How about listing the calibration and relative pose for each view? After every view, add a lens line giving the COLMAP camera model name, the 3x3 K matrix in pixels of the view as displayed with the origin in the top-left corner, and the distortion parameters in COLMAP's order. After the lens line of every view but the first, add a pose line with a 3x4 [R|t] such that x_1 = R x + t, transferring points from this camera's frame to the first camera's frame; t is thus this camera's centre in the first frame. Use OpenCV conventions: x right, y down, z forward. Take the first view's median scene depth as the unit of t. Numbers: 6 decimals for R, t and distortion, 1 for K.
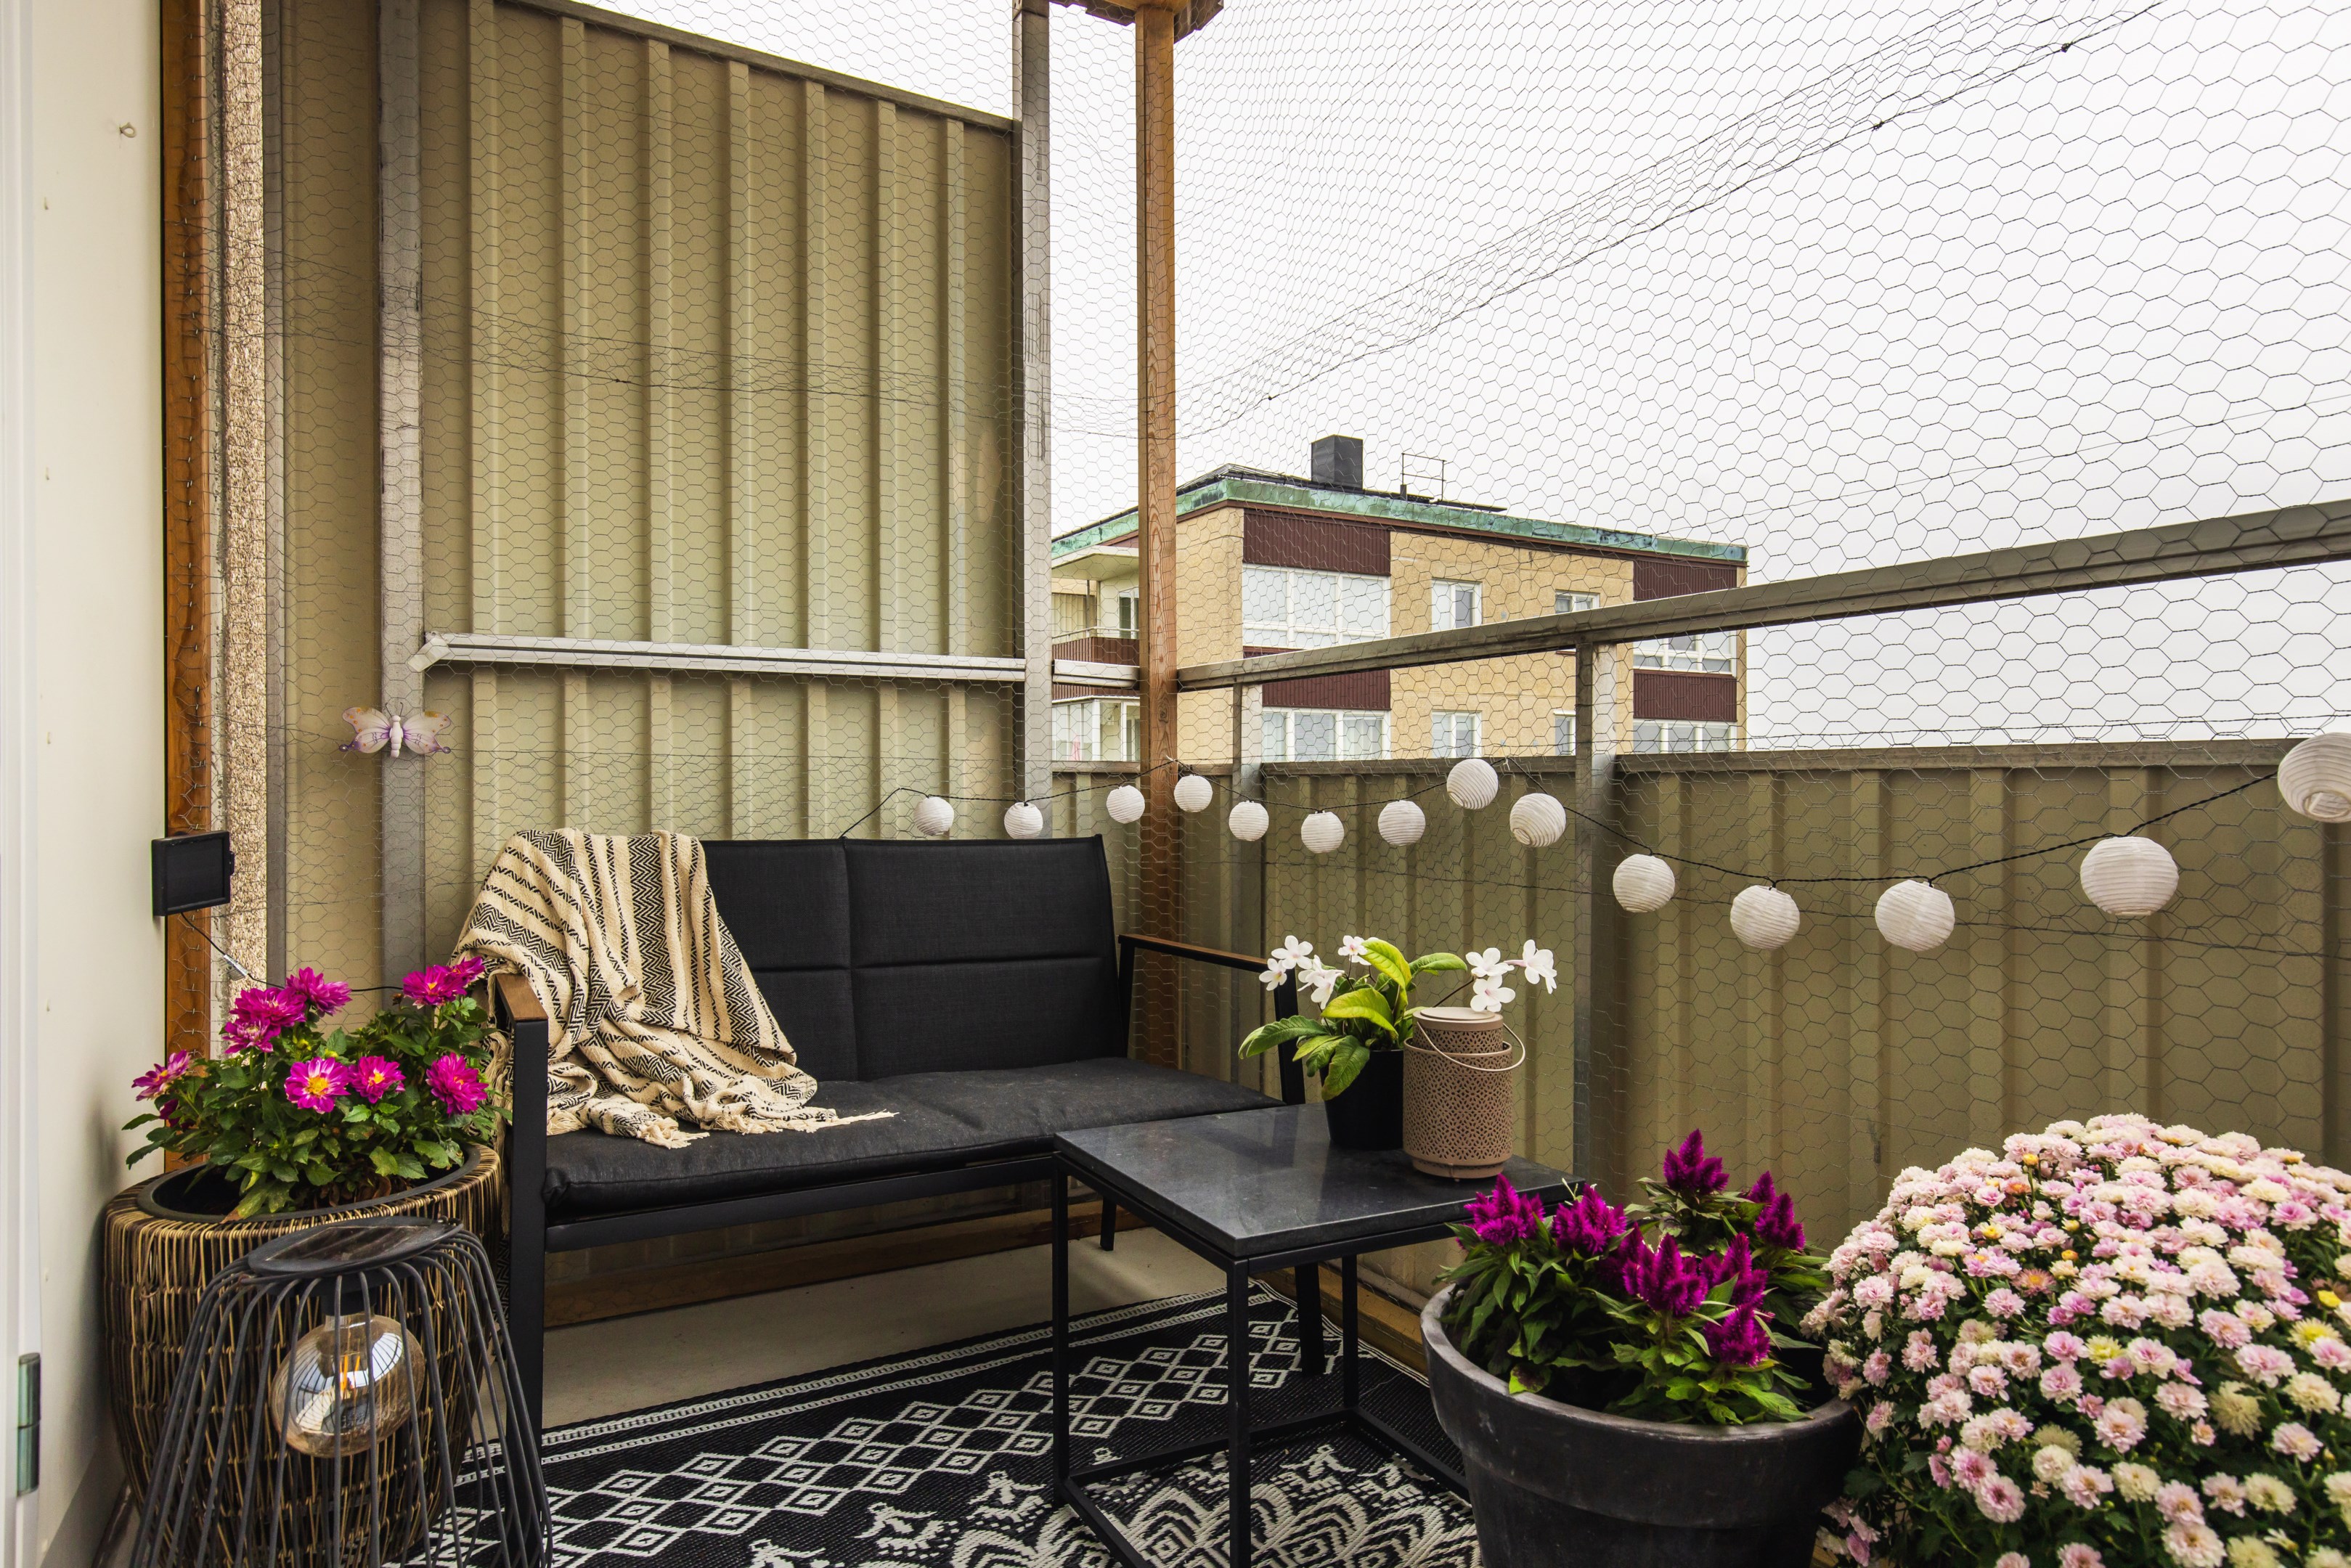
lens RADIAL K [[1392.8, 0, 1172.8], [0, 1392.8, 788.6], [0, 0, 1]] dist [-0.000726, -0.000038]
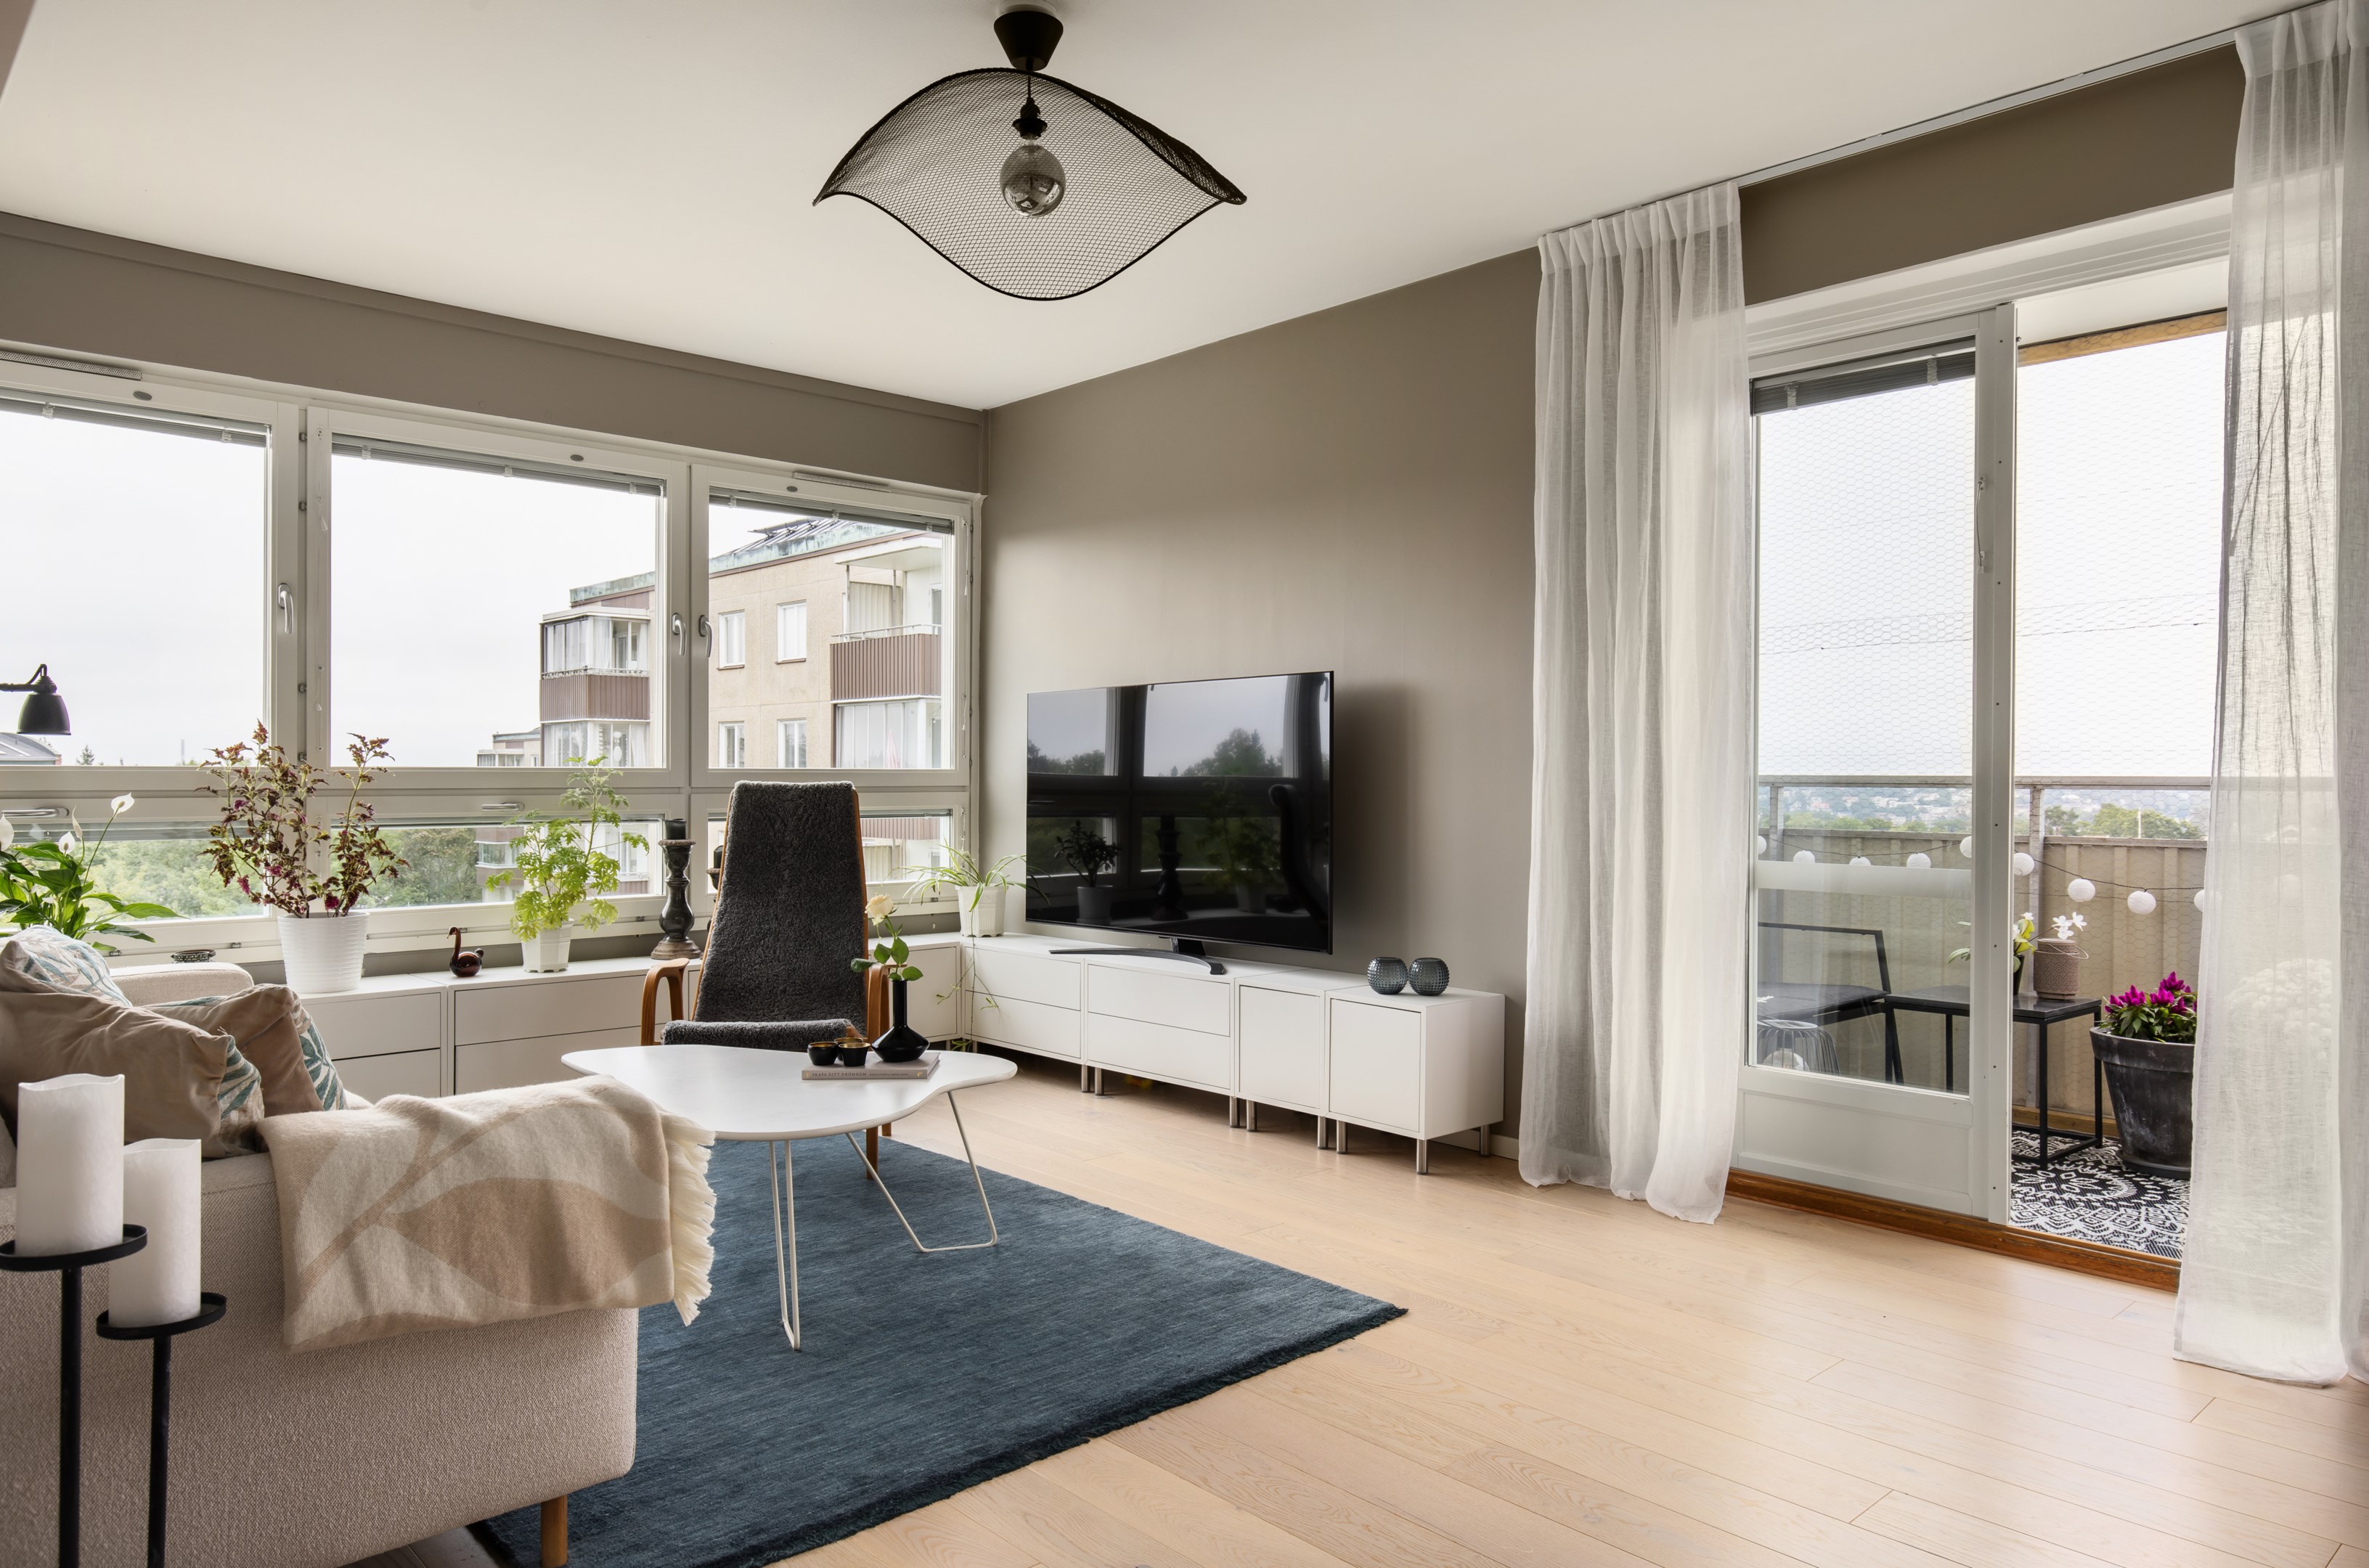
lens RADIAL K [[1546.7, 0, 1185.5], [0, 1546.7, 783.5], [0, 0, 1]] dist [0.001997, 0.000431]
pose [[0.977349, 0.002910, 0.211613, -1.801971], [-0.003105, 0.999995, 0.000589, -0.120014], [-0.211610, -0.001233, 0.977353, -1.363601]]
